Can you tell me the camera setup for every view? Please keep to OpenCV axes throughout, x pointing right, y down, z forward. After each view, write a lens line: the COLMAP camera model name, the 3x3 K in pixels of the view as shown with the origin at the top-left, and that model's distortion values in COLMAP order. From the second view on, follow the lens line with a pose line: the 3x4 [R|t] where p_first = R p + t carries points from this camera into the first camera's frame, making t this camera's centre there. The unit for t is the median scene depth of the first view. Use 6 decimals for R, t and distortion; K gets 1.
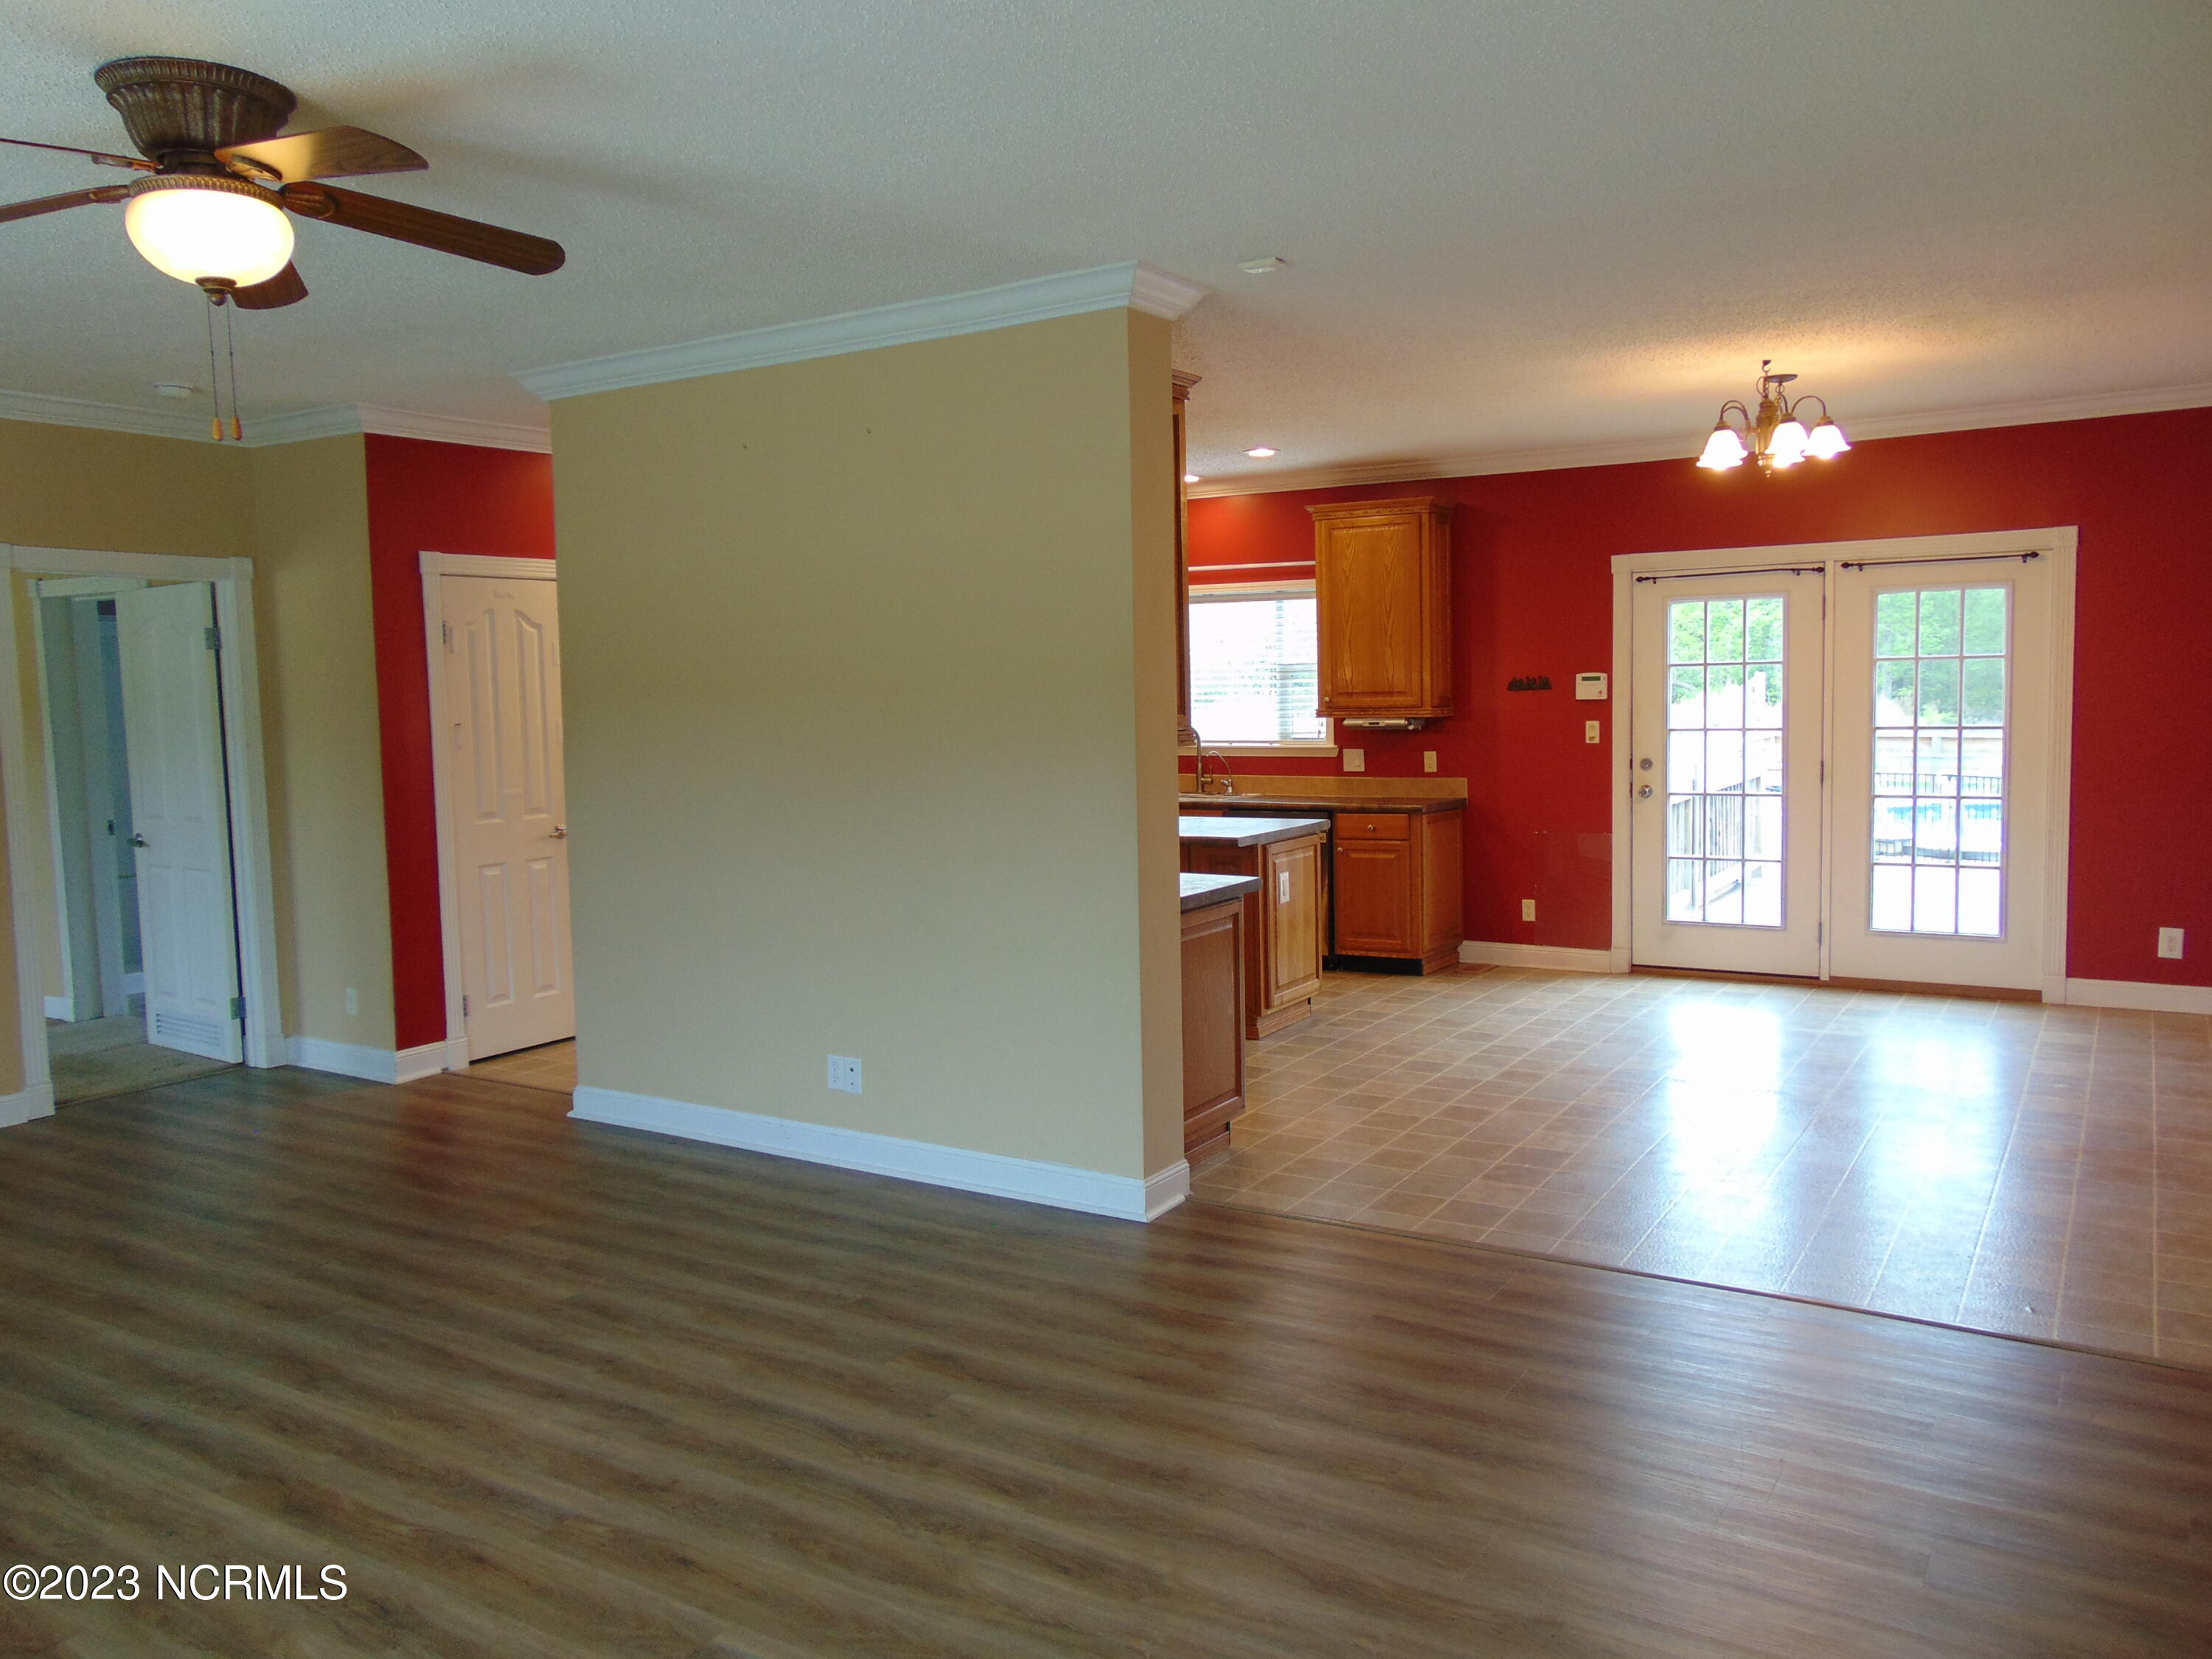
lens RADIAL K [[1655.0, 0, 1110.4], [0, 1655.0, 821.5], [0, 0, 1]] dist [-0.038288, 0.079148]
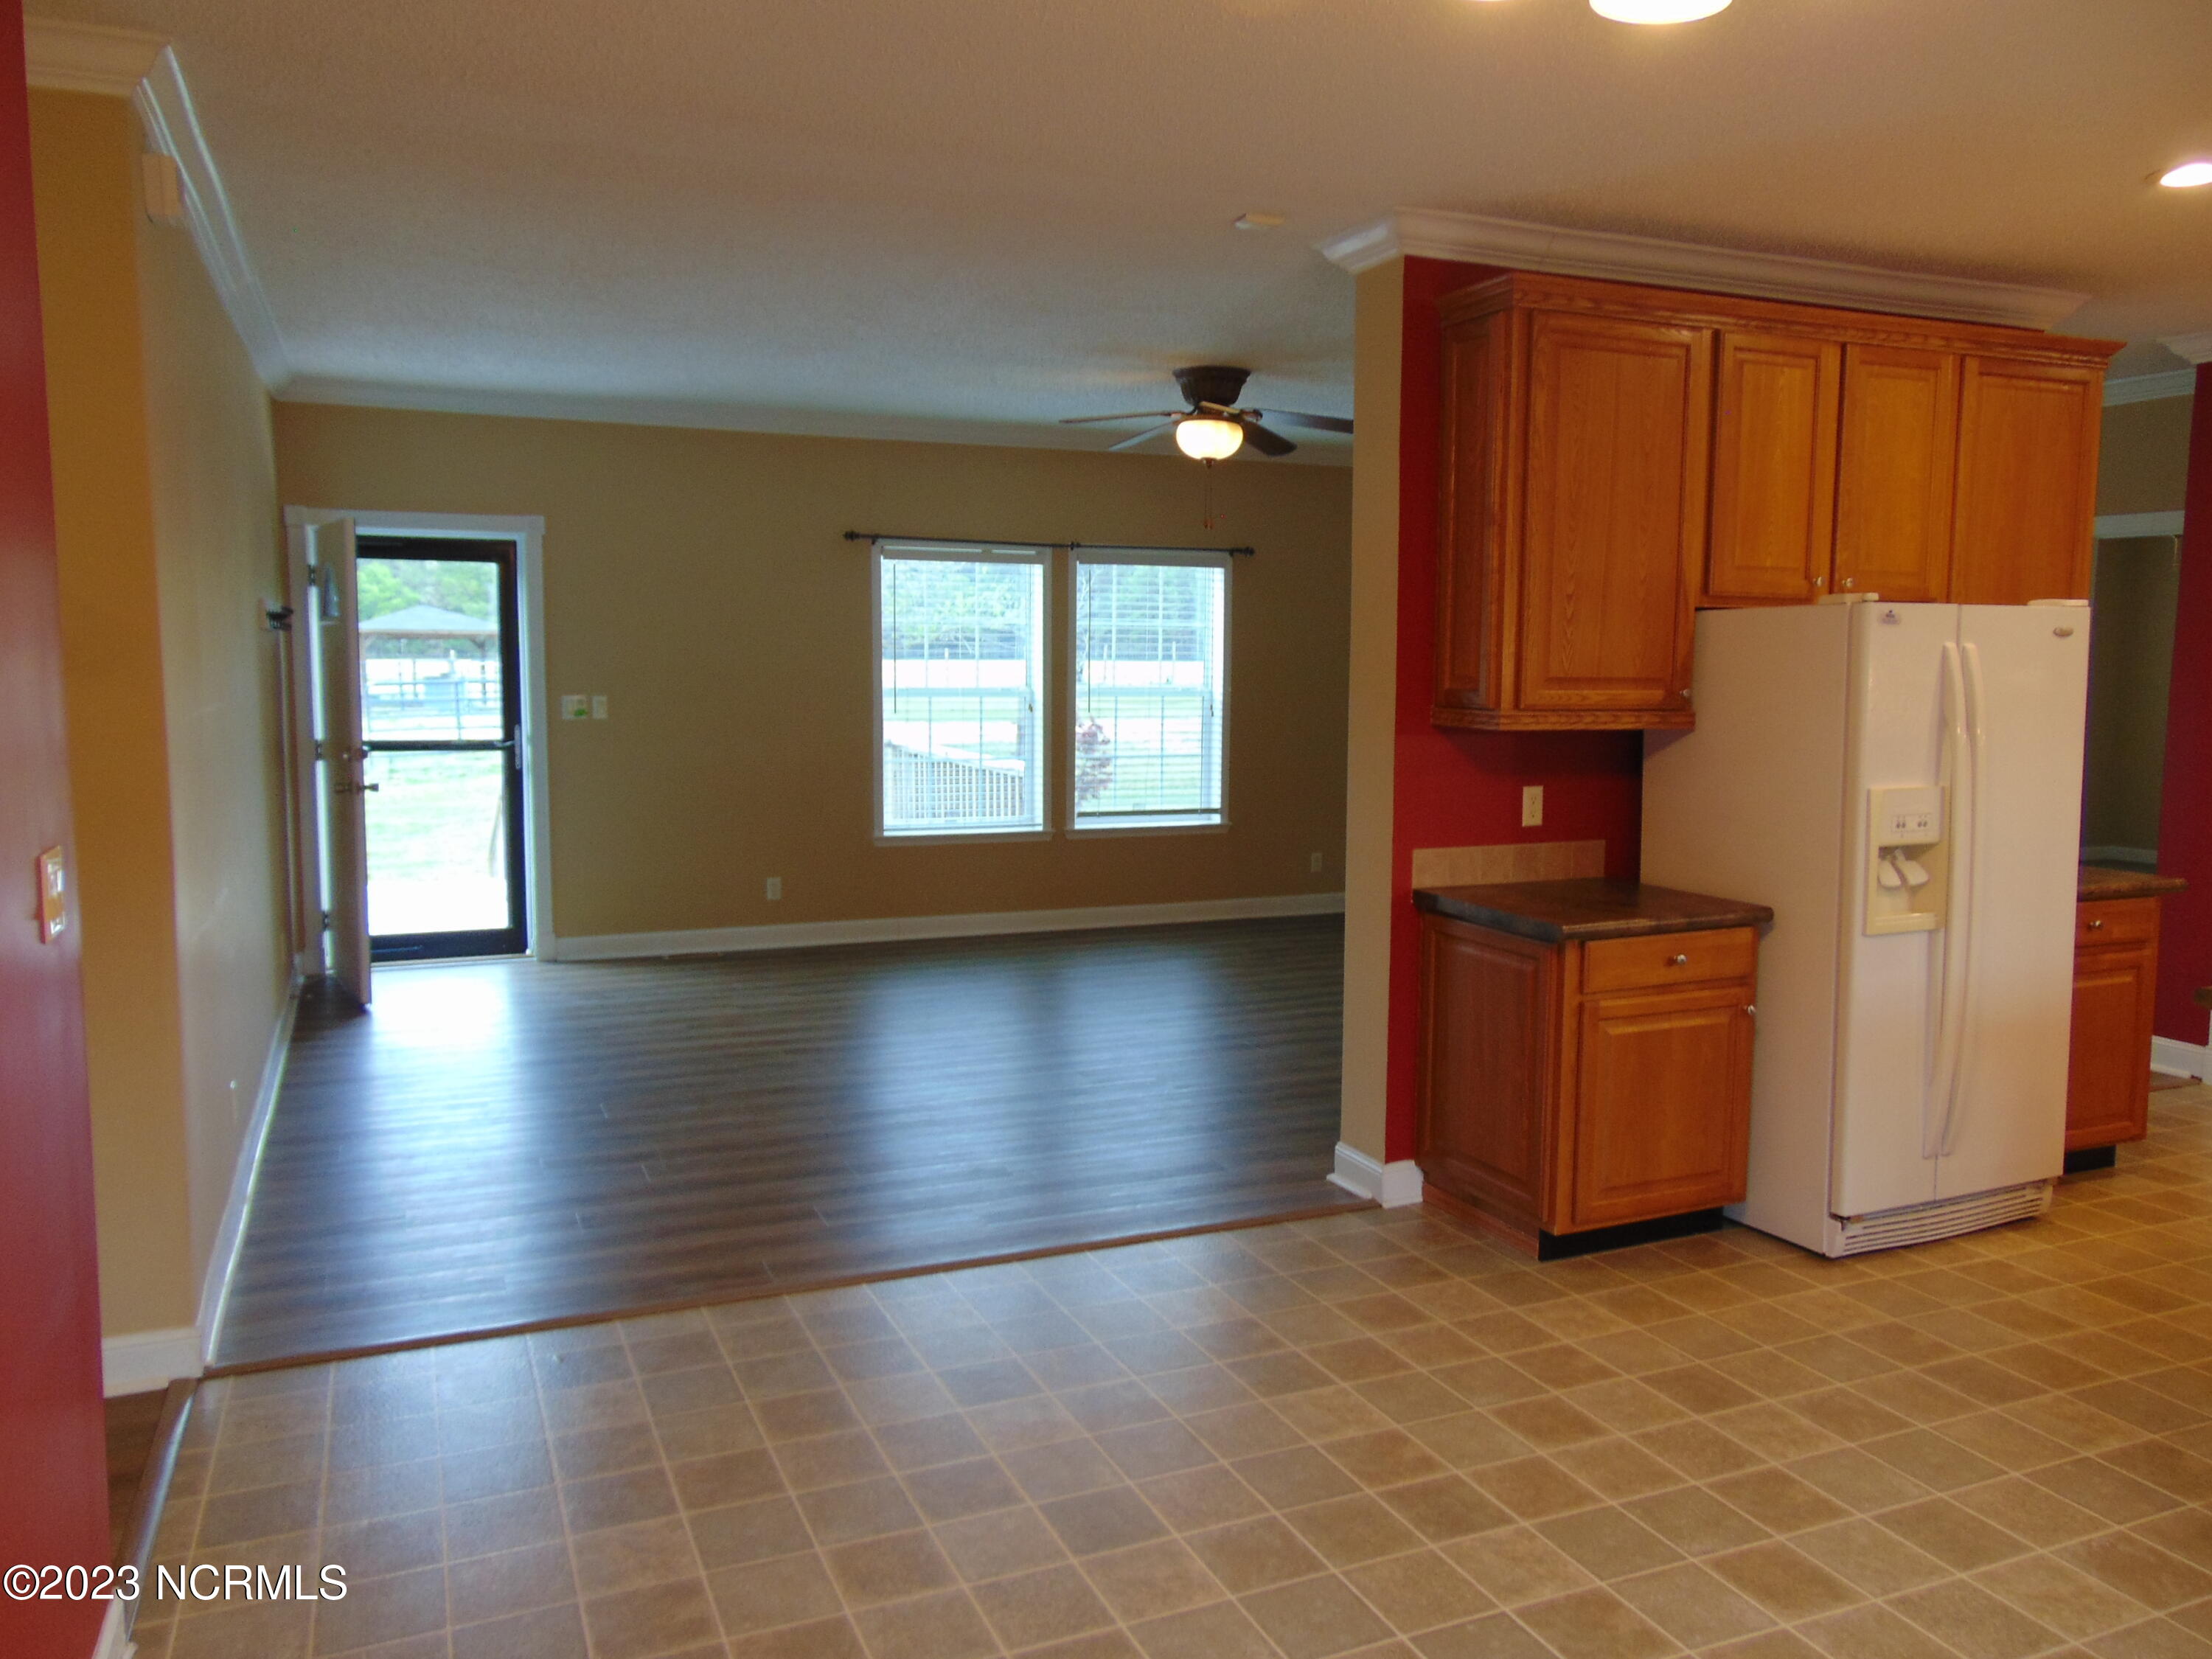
lens RADIAL K [[1655.0, 0, 1110.4], [0, 1655.0, 821.5], [0, 0, 1]] dist [-0.038288, 0.079148]
pose [[-0.563500, 0.105737, -0.819321, 0.640299], [-0.063778, 0.983247, 0.170756, -0.098967], [0.823650, 0.148476, -0.547316, 0.993126]]
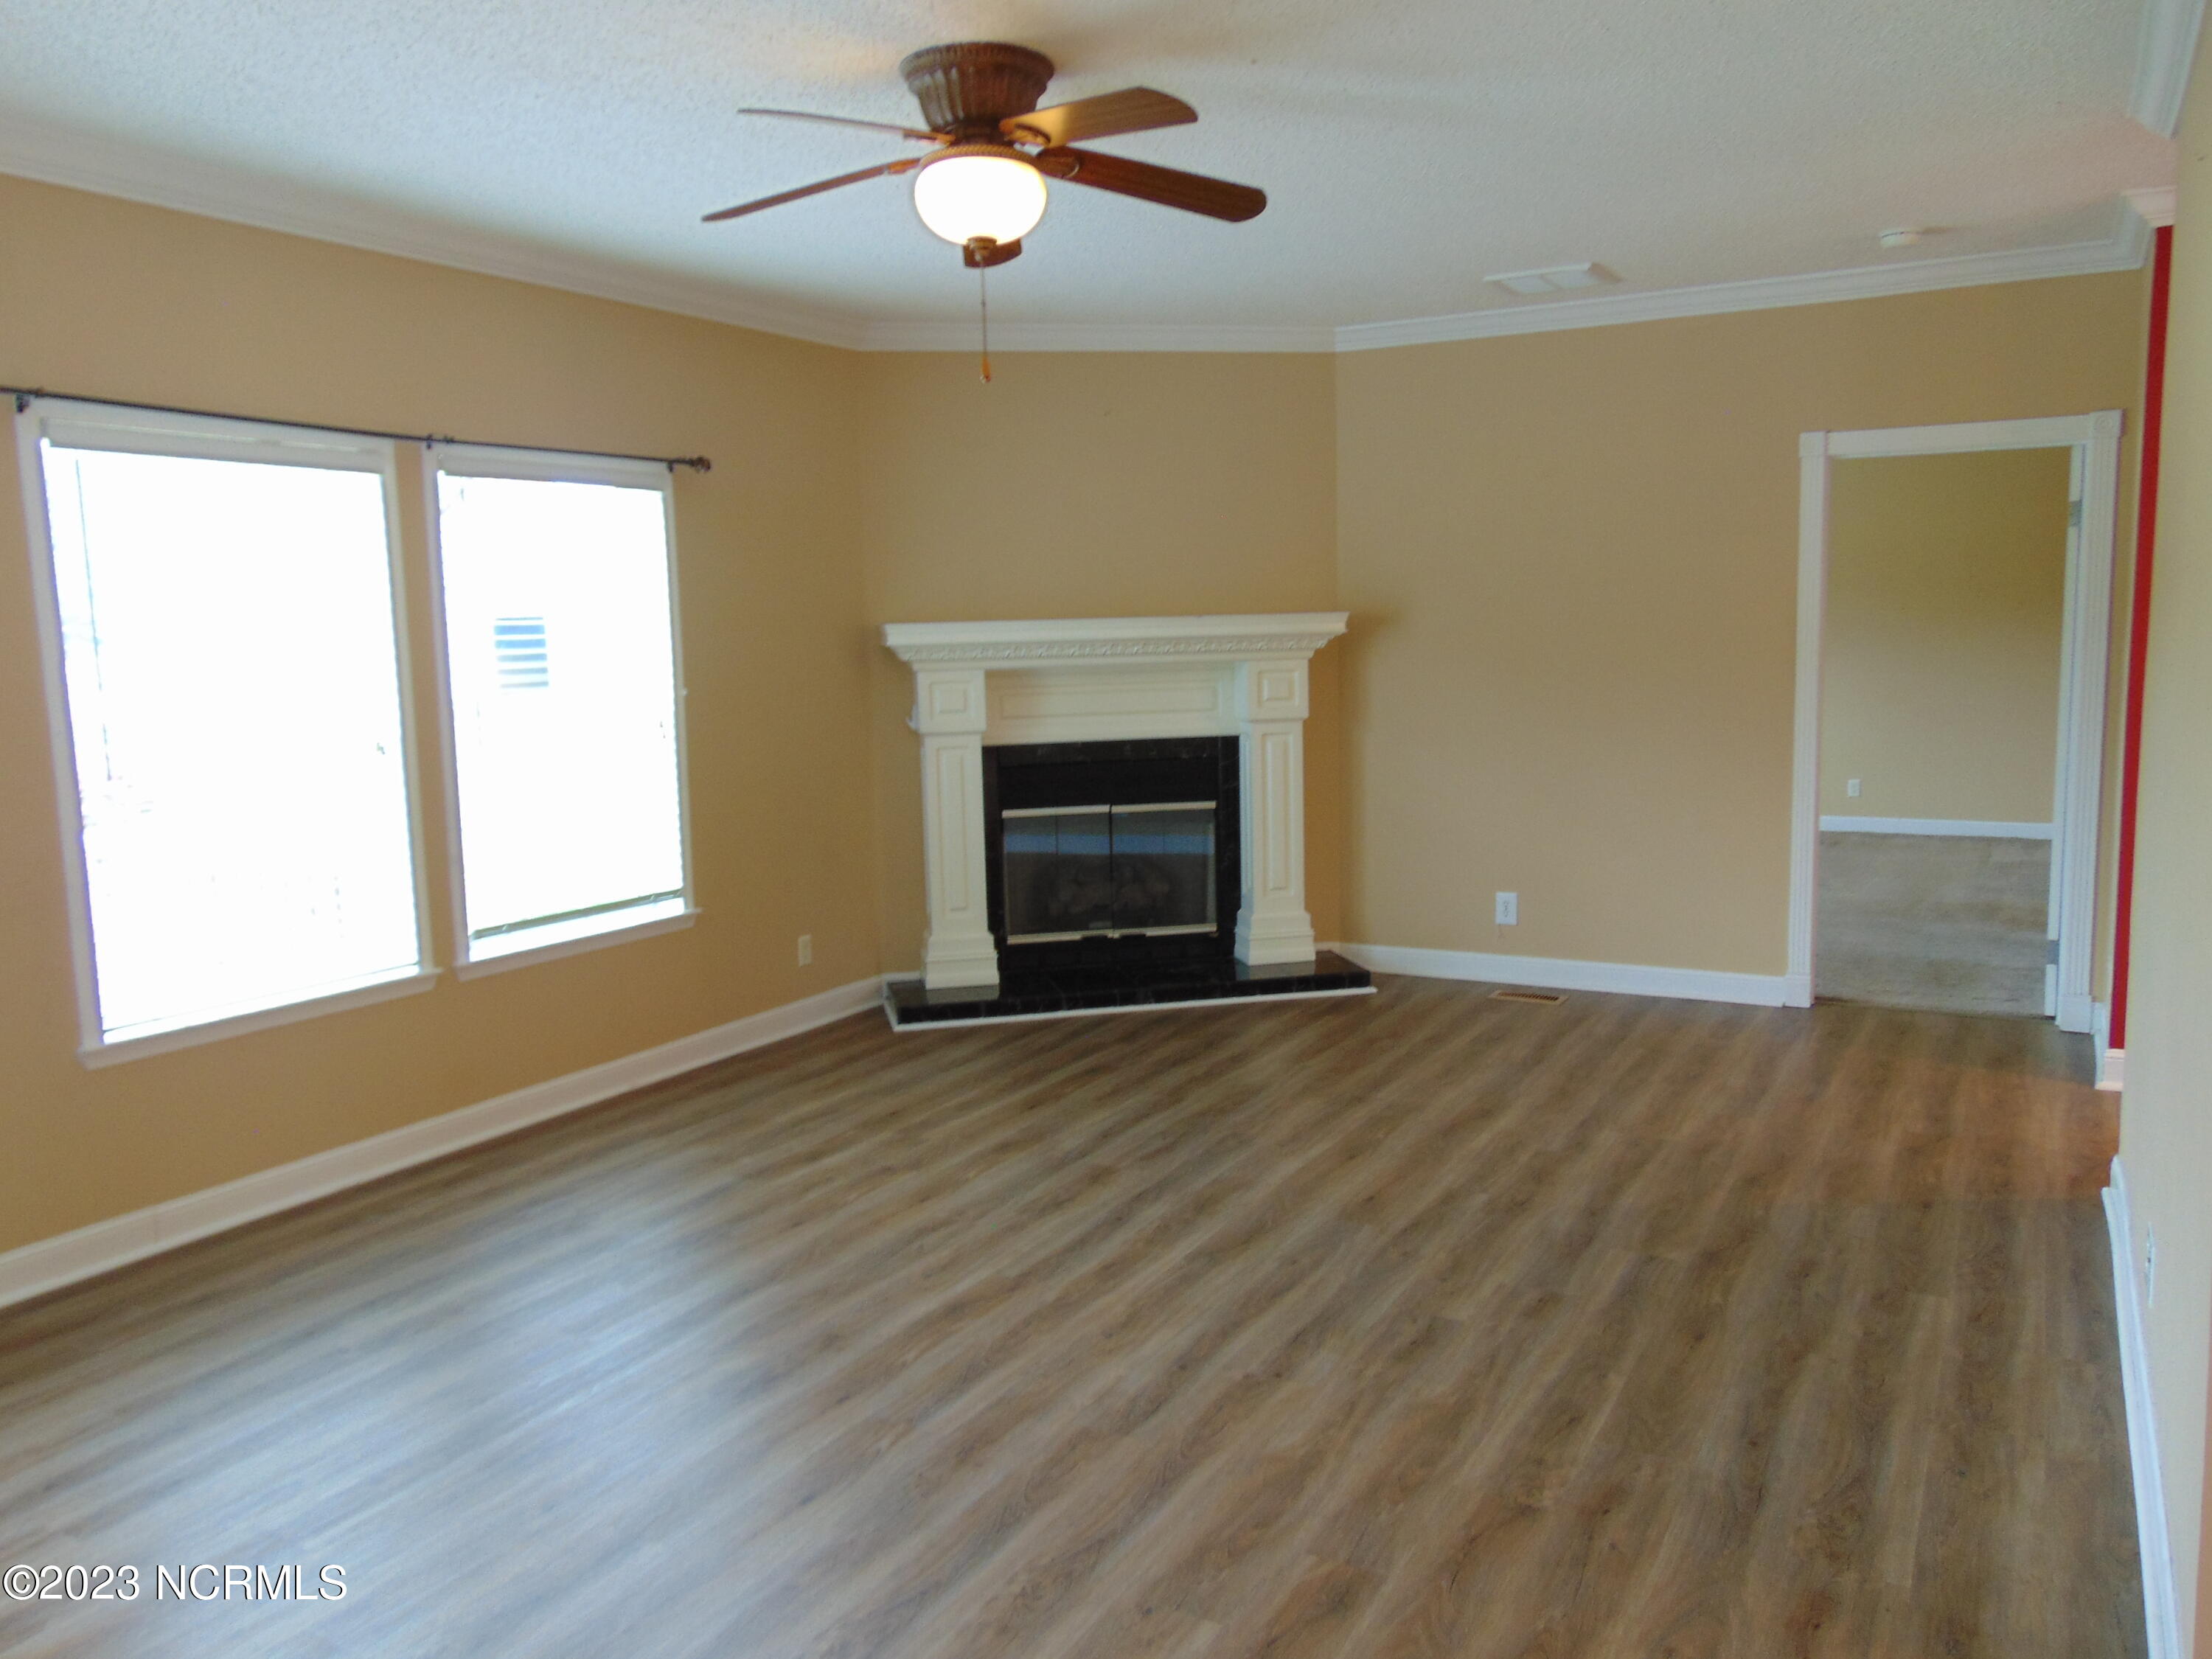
lens RADIAL K [[1655.0, 0, 1110.4], [0, 1655.0, 821.5], [0, 0, 1]] dist [-0.038288, 0.079148]
pose [[0.053878, 0.147068, -0.987658, 0.303083], [-0.064337, 0.987551, 0.143542, -0.049573], [0.996473, 0.055809, 0.062669, 0.492742]]
